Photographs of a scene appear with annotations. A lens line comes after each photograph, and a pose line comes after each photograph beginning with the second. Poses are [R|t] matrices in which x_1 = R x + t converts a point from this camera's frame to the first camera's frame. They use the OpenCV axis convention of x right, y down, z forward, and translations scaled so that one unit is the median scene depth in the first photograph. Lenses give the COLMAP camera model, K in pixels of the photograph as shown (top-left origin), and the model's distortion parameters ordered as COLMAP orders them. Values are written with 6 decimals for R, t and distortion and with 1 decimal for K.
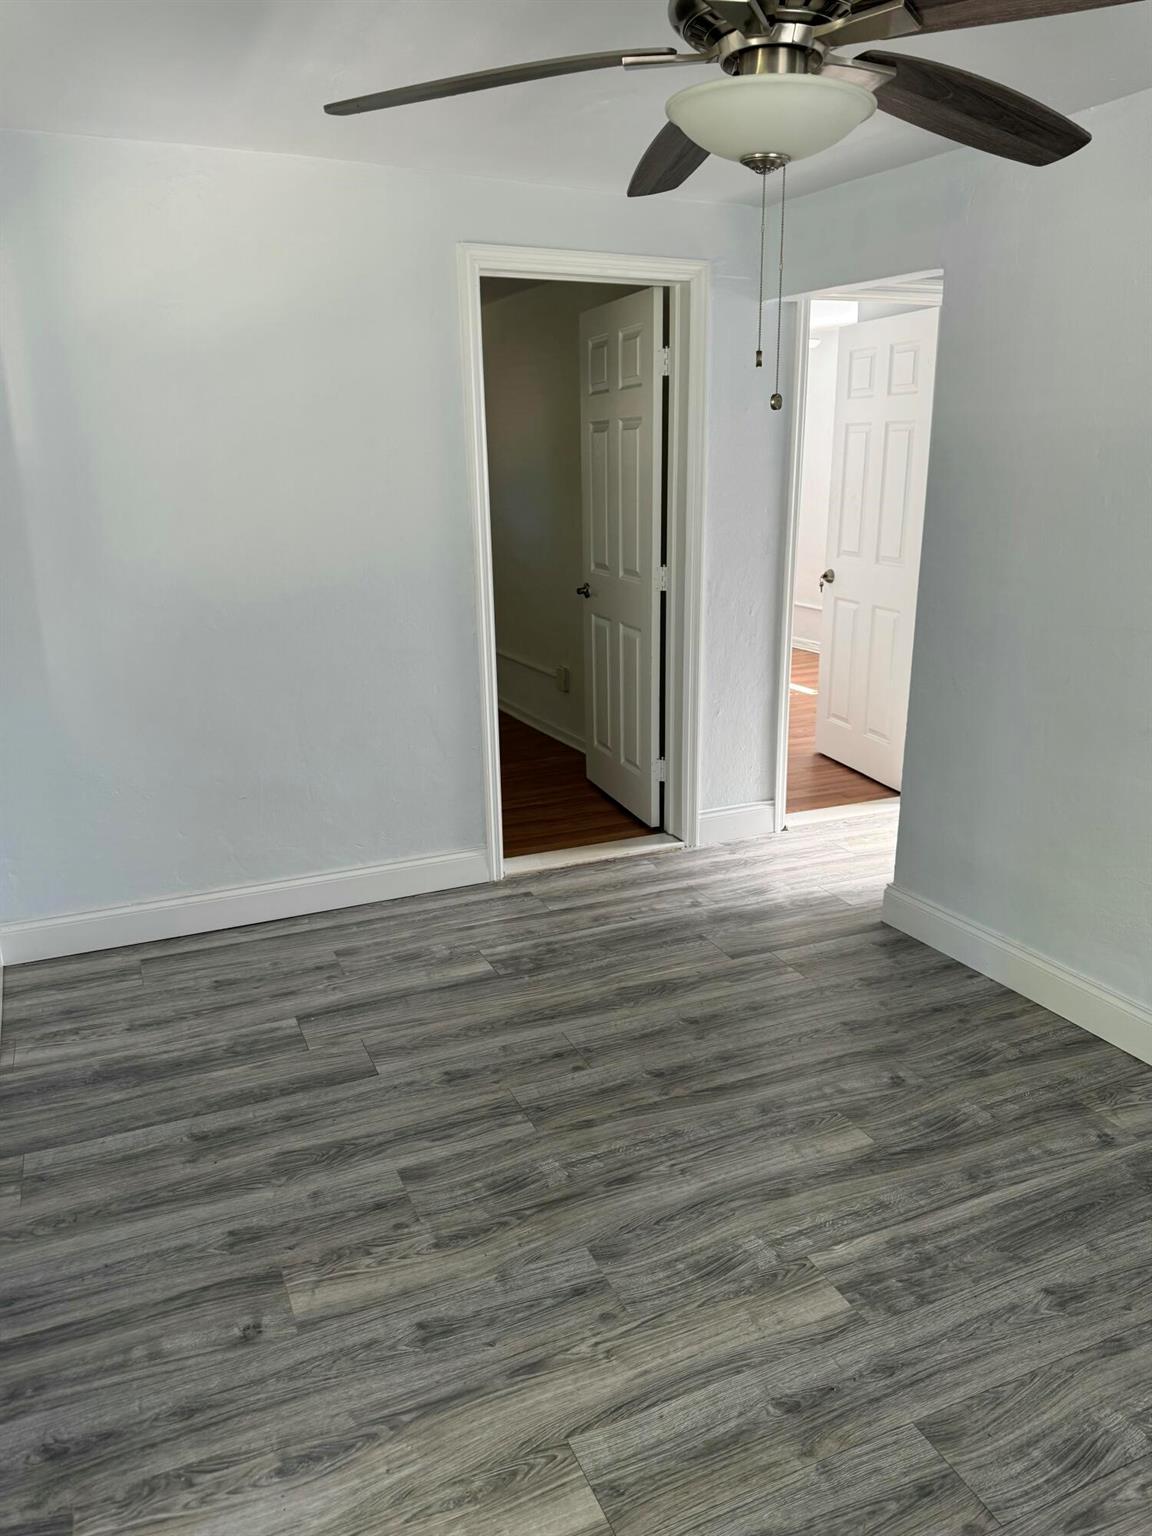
lens RADIAL K [[1096.1, 0, 569.2], [0, 1096.1, 766.5], [0, 0, 1]] dist [-0.001643, -0.005148]
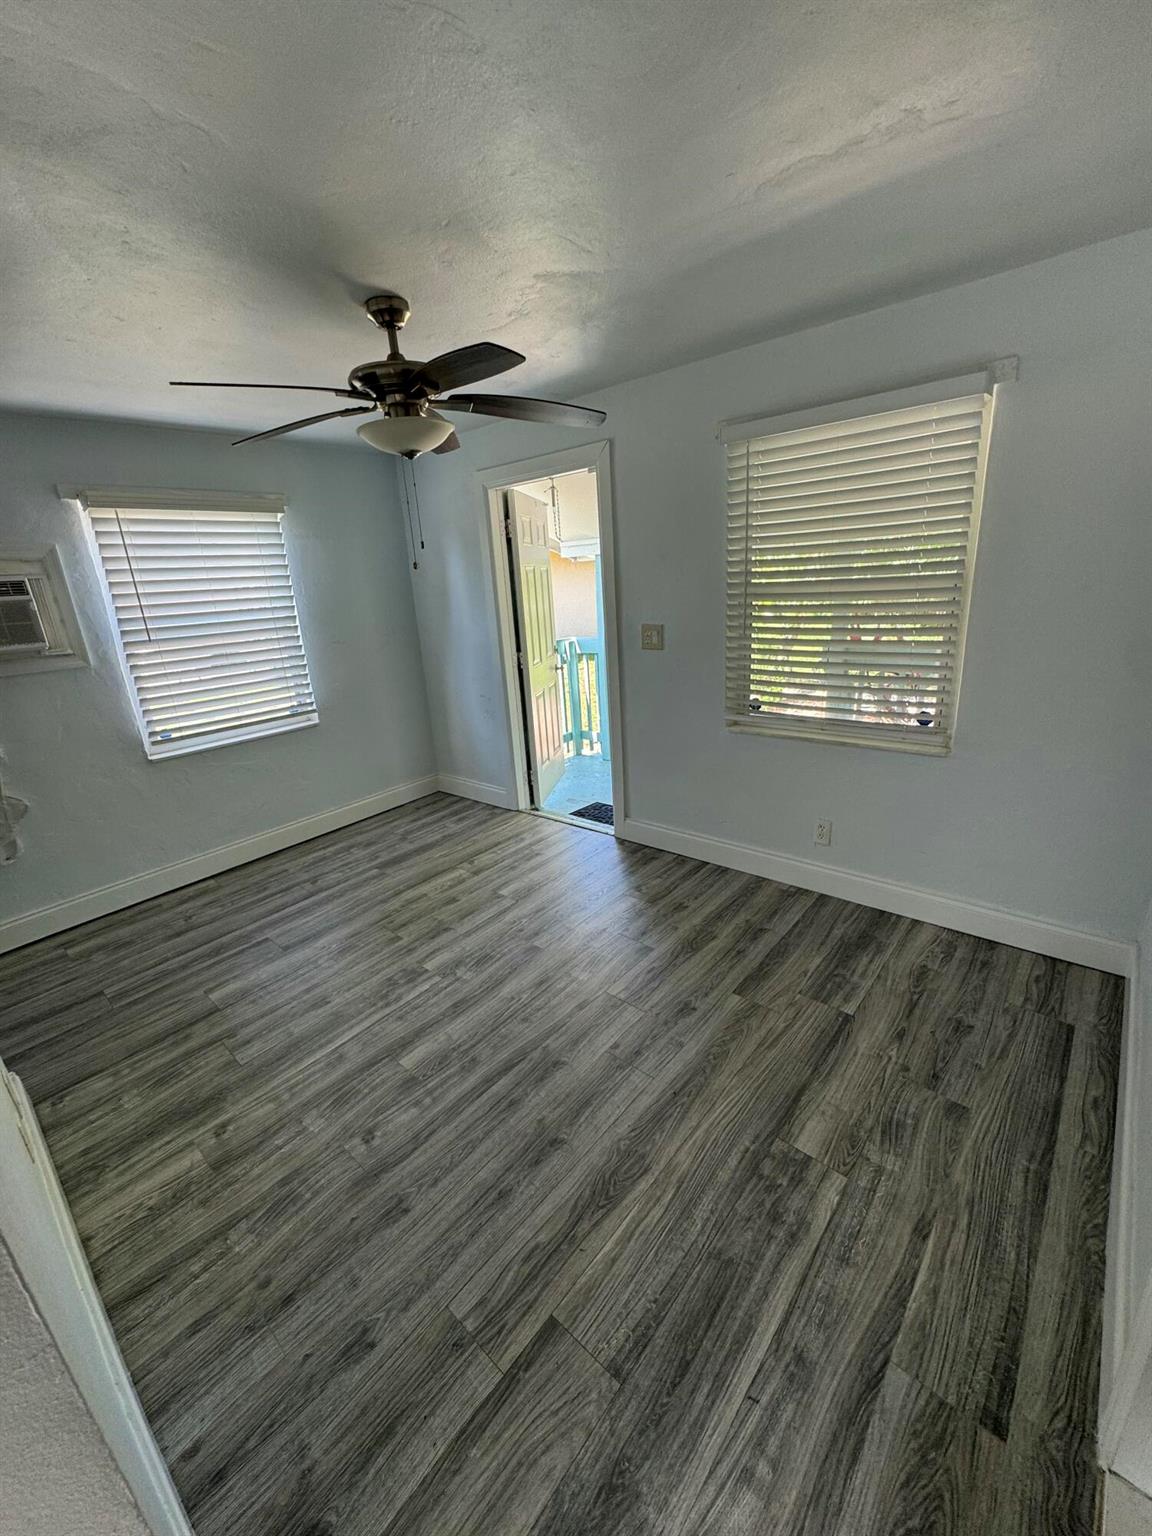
lens RADIAL K [[617.7, 0, 559.0], [0, 617.7, 768.1], [0, 0, 1]] dist [-0.001034, -0.000084]
pose [[-0.919742, 0.188431, -0.344337, 0.265097], [-0.026436, 0.845512, 0.533301, -0.404887], [0.391631, 0.499603, -0.772672, 1.393954]]
